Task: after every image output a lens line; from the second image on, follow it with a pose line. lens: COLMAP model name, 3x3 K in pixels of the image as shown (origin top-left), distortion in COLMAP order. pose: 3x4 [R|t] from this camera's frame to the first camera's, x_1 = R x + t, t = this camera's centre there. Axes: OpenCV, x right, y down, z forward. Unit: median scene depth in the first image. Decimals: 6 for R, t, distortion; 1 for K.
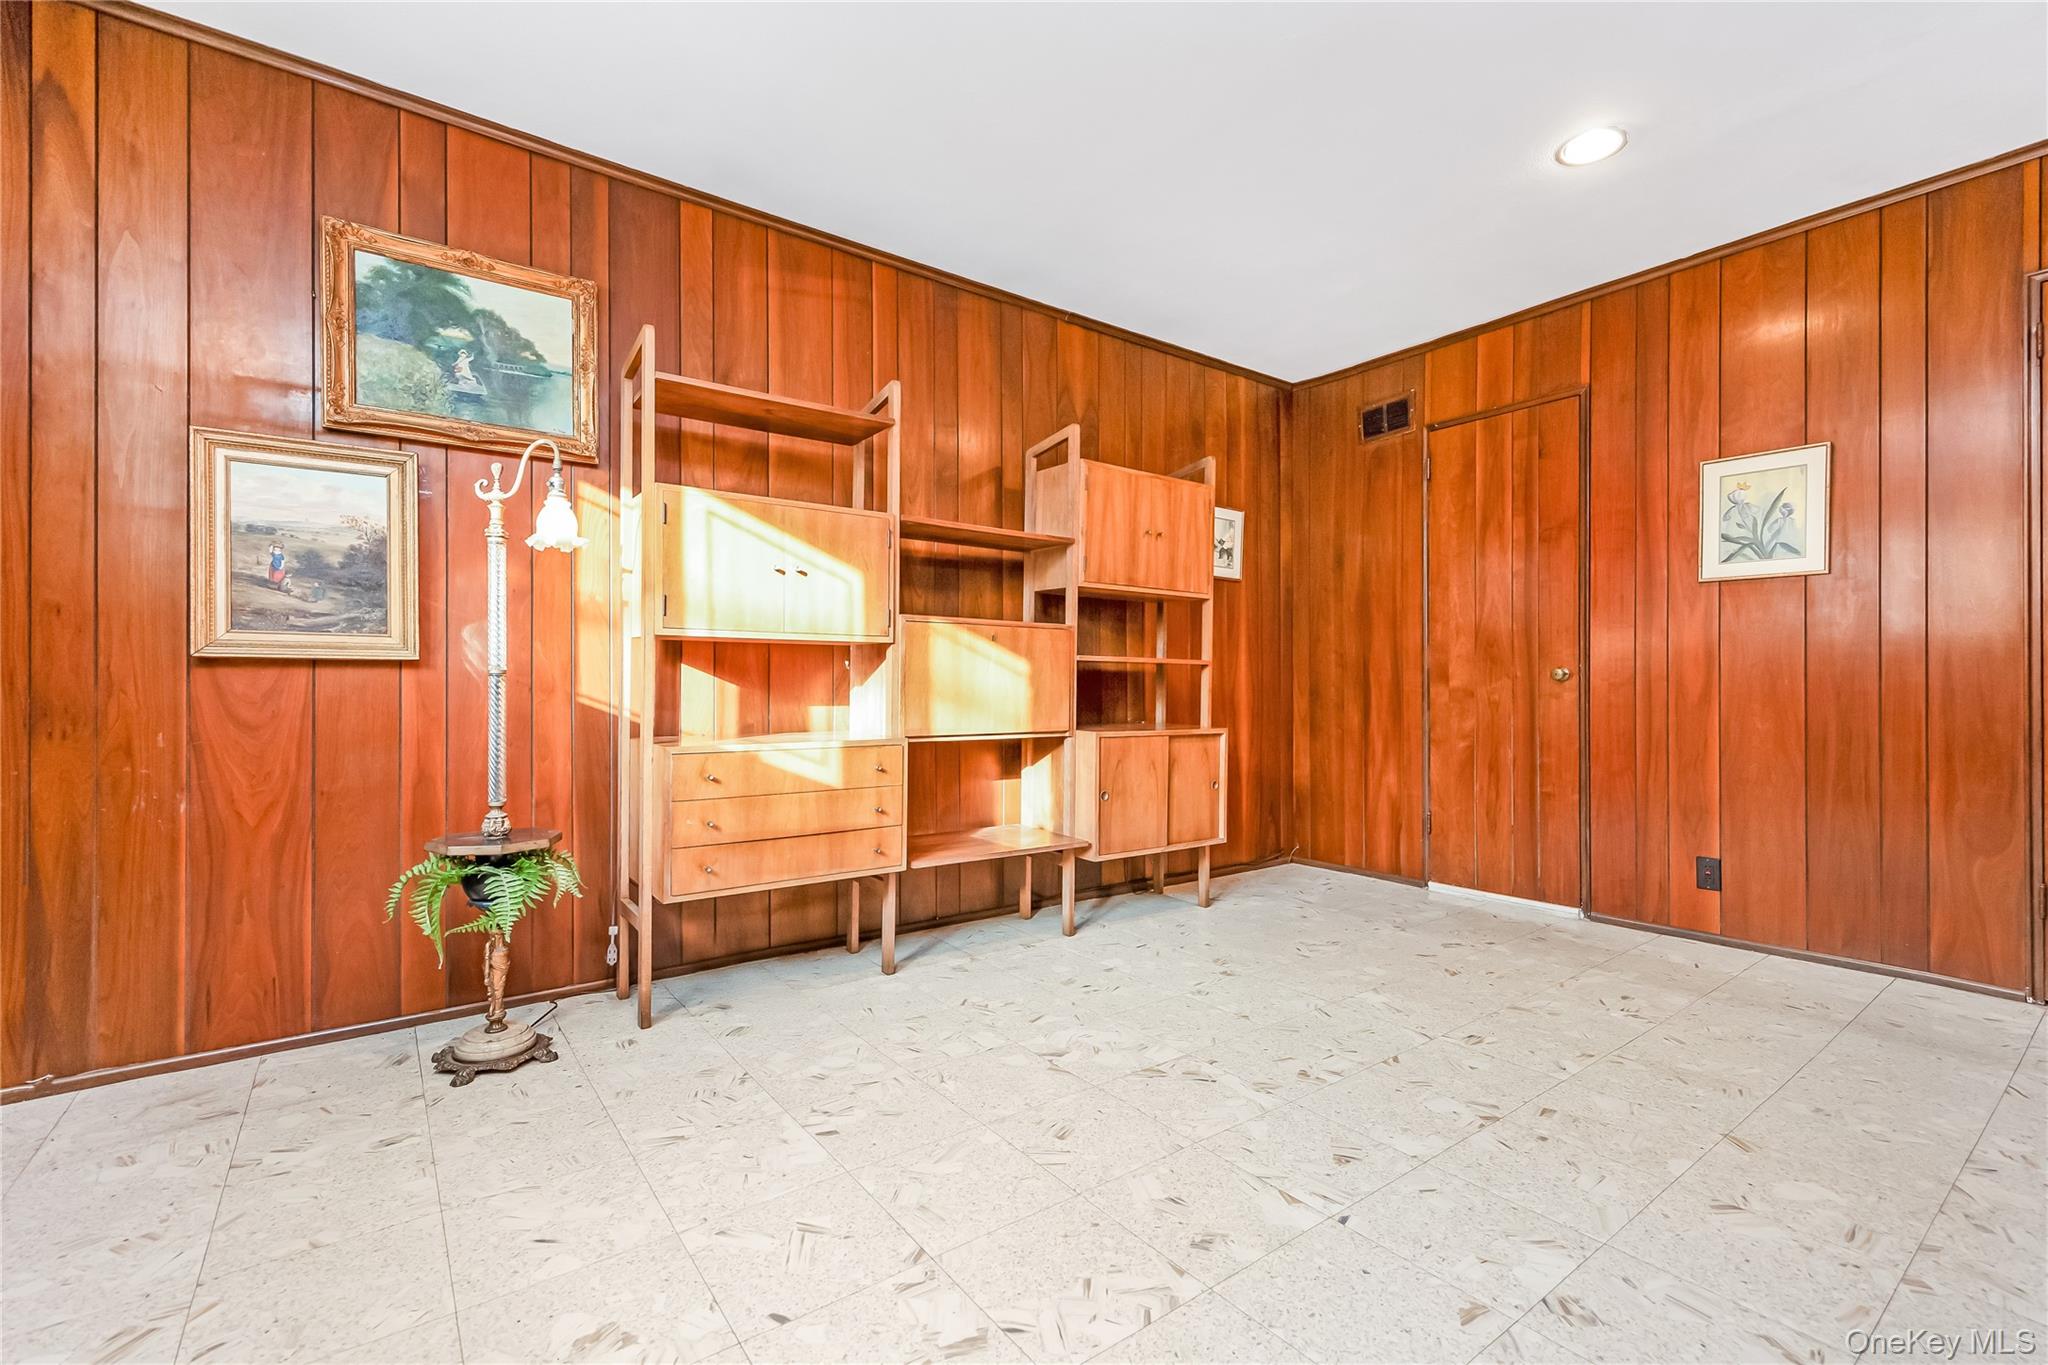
lens RADIAL K [[864.3, 0, 1010.0], [0, 864.3, 691.4], [0, 0, 1]] dist [0.007274, -0.000521]
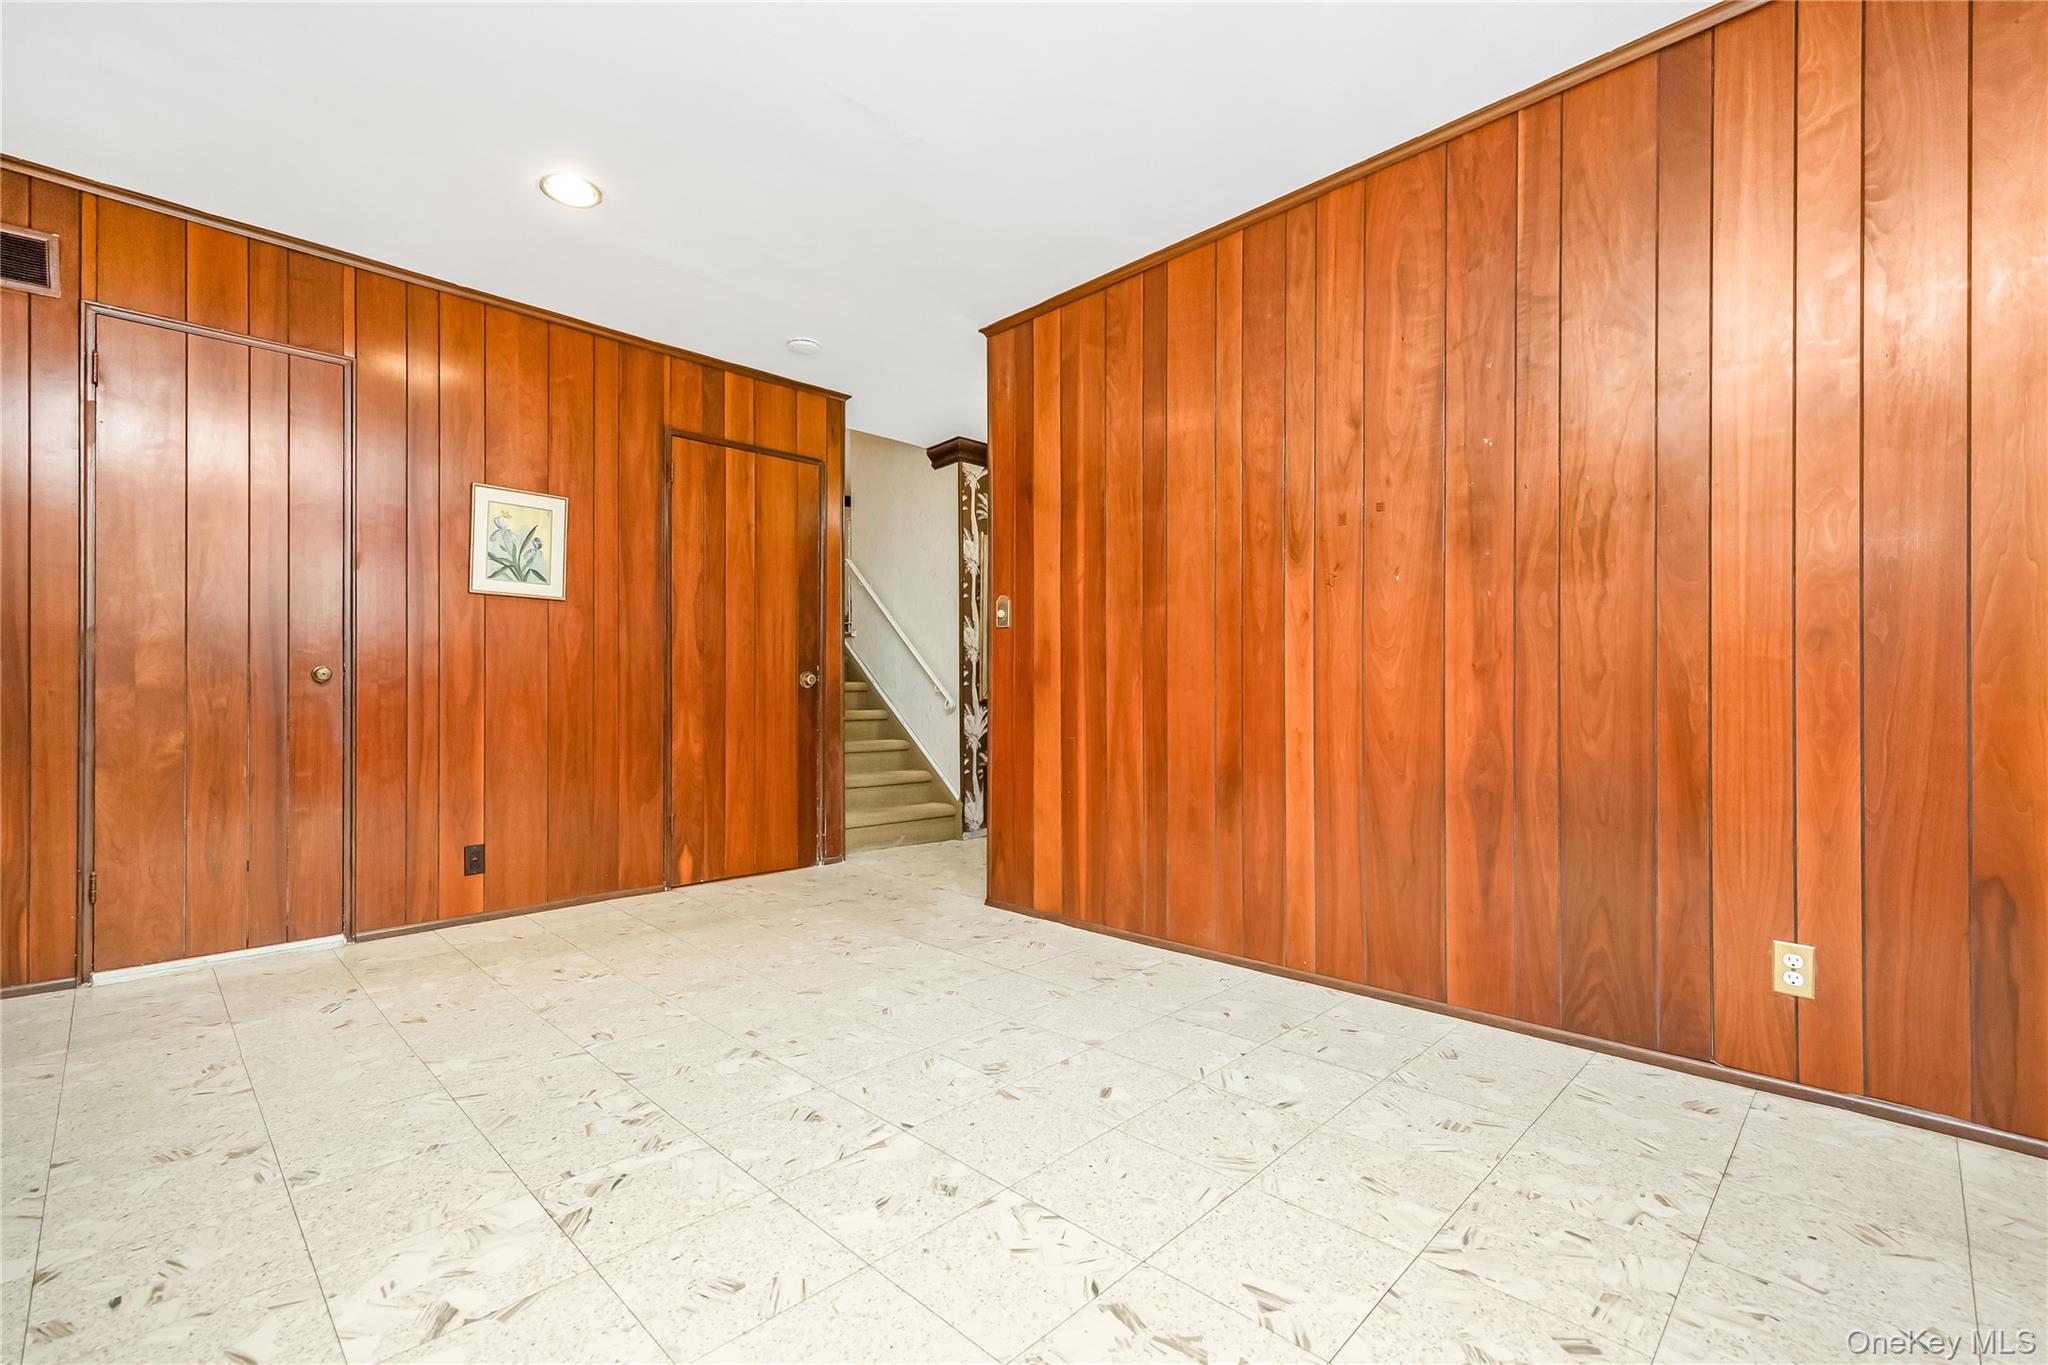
lens RADIAL K [[910.1, 0, 1014.0], [0, 910.1, 688.6], [0, 0, 1]] dist [0.003291, 0.000727]
pose [[-0.164802, 0.004972, 0.986314, -0.488771], [0.002190, 0.999987, -0.004675, 0.001384], [-0.986324, 0.001390, -0.164811, 0.575050]]
